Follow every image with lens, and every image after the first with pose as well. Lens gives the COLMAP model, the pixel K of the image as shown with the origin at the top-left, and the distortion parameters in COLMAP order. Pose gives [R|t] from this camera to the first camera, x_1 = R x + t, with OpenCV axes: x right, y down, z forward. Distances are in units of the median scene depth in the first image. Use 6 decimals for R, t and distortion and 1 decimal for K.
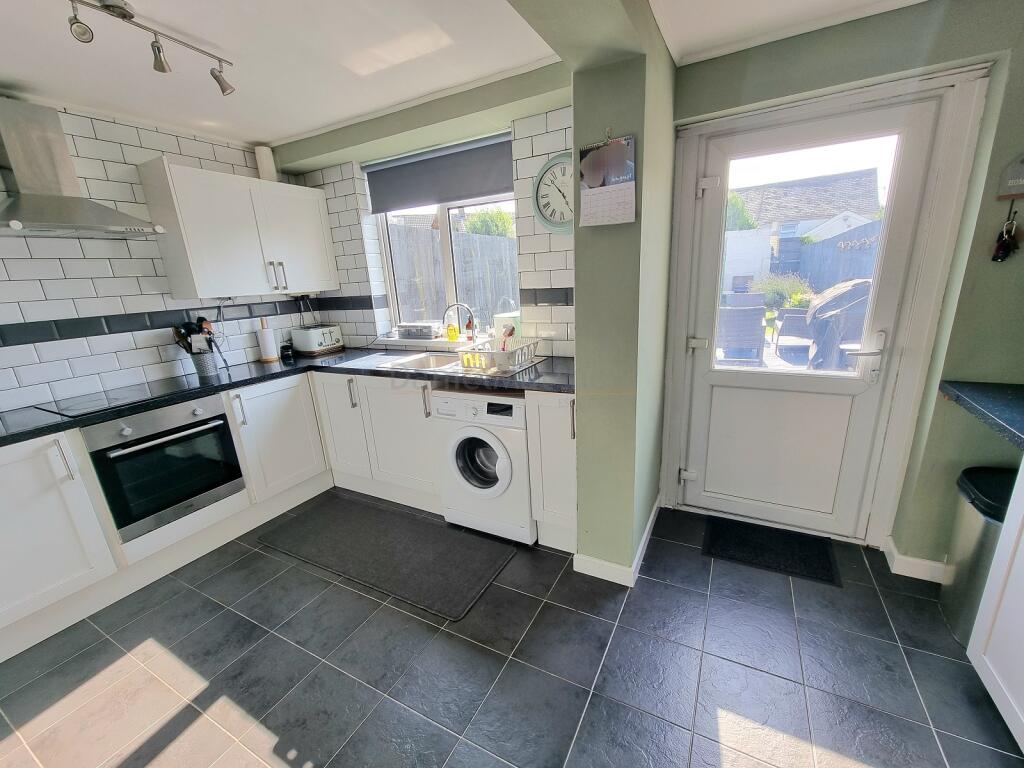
lens RADIAL K [[419.0, 0, 518.7], [0, 419.0, 394.9], [0, 0, 1]] dist [-0.003555, -0.001075]
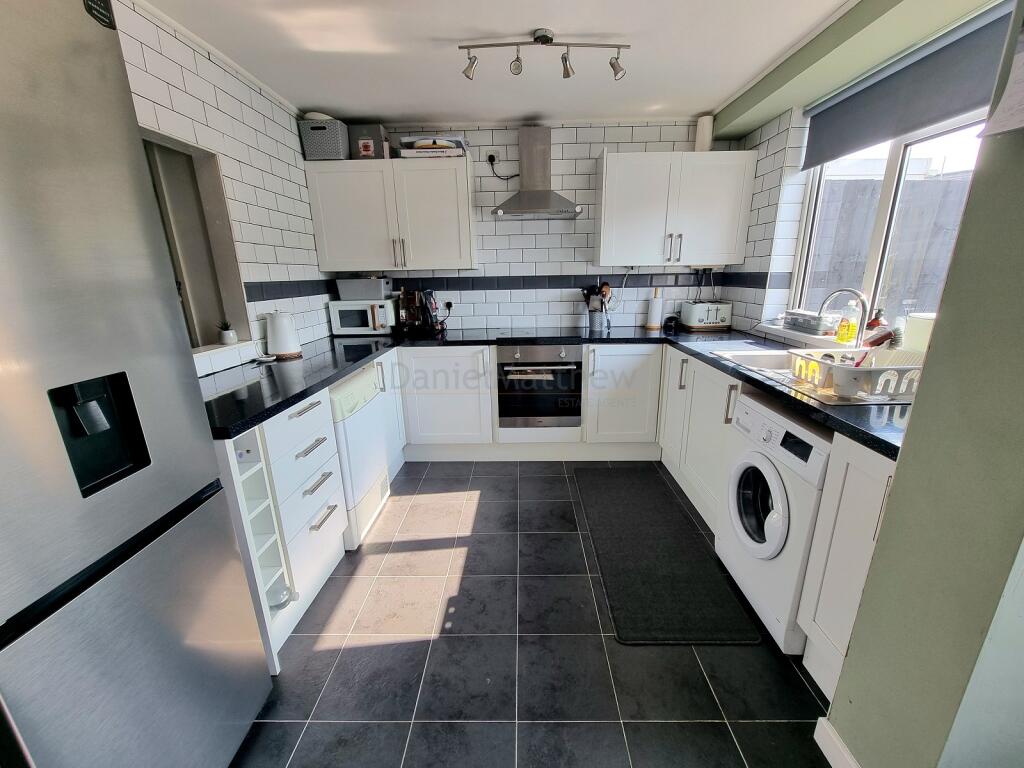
lens RADIAL K [[419.0, 0, 517.4], [0, 419.0, 393.2], [0, 0, 1]] dist [-0.003555, -0.001075]
pose [[0.456676, 0.292651, -0.840120, 0.269693], [-0.252077, 0.948209, 0.193278, -0.058832], [0.853173, 0.123510, 0.506795, 0.241980]]
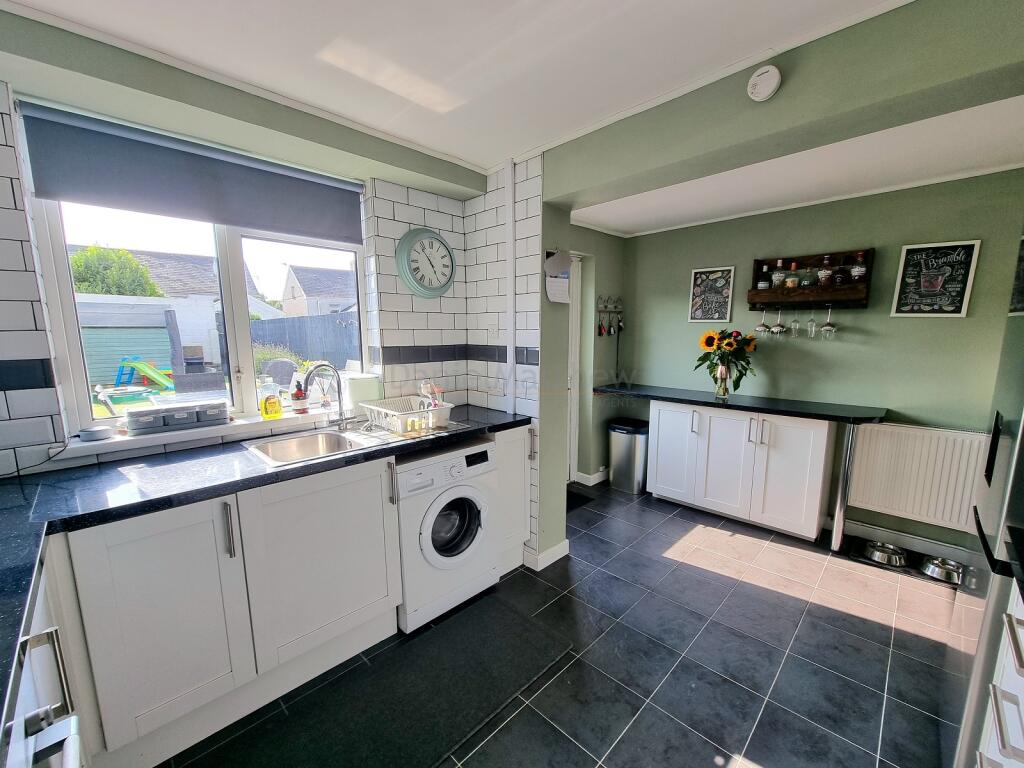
lens RADIAL K [[419.0, 0, 513.6], [0, 419.0, 395.2], [0, 0, 1]] dist [-0.003555, -0.001075]
pose [[0.289109, -0.092289, 0.952837, -0.904495], [0.251972, 0.967580, 0.017264, -0.101954], [-0.923540, 0.235097, 0.302990, 0.528907]]
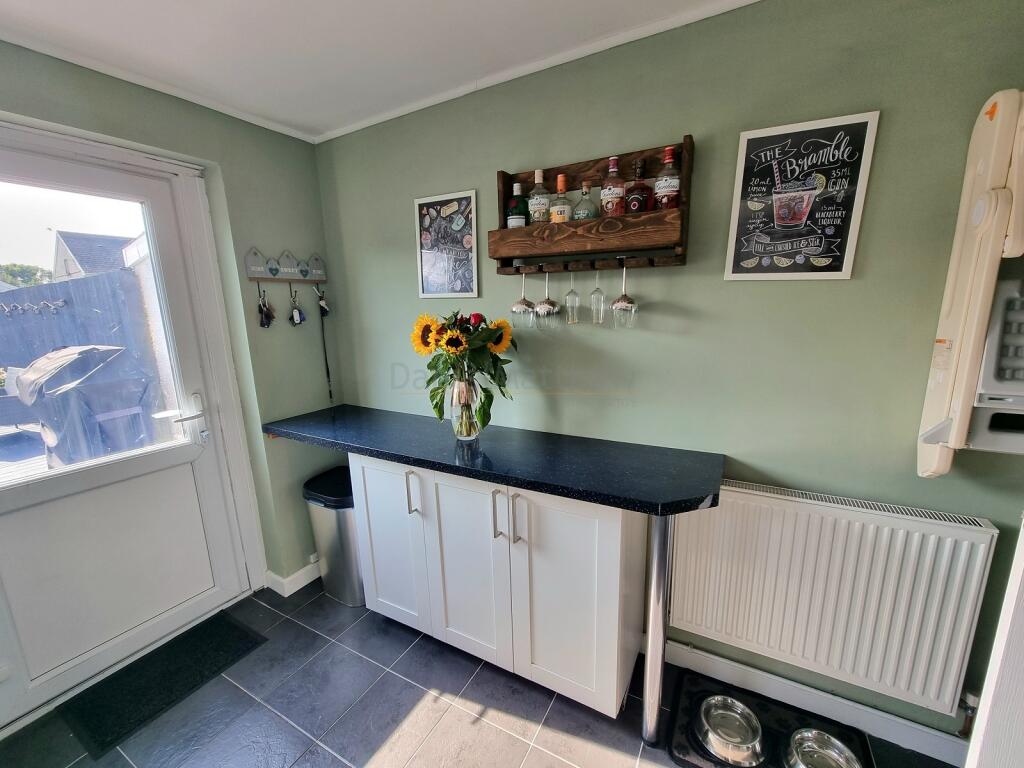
lens RADIAL K [[419.0, 0, 517.9], [0, 419.0, 397.8], [0, 0, 1]] dist [-0.003555, -0.001075]
pose [[0.010484, -0.154857, 0.987881, -0.099877], [0.296851, 0.943880, 0.144809, -0.045612], [-0.954866, 0.291736, 0.055865, 0.160024]]
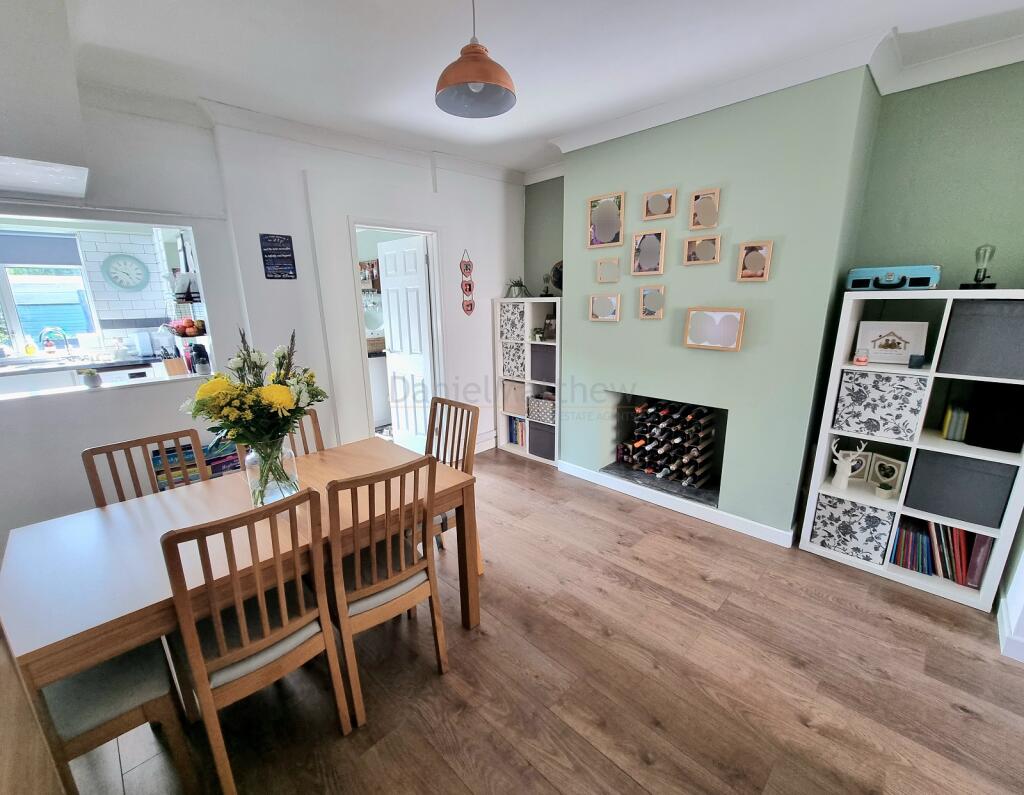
lens RADIAL K [[426.2, 0, 503.5], [0, 426.2, 406.8], [0, 0, 1]] dist [-0.002570, -0.000171]
pose [[0.291941, -0.189123, 0.937551, -1.401823], [0.265350, 0.957790, 0.110579, 0.397864], [-0.918890, 0.216497, 0.329802, -1.216149]]
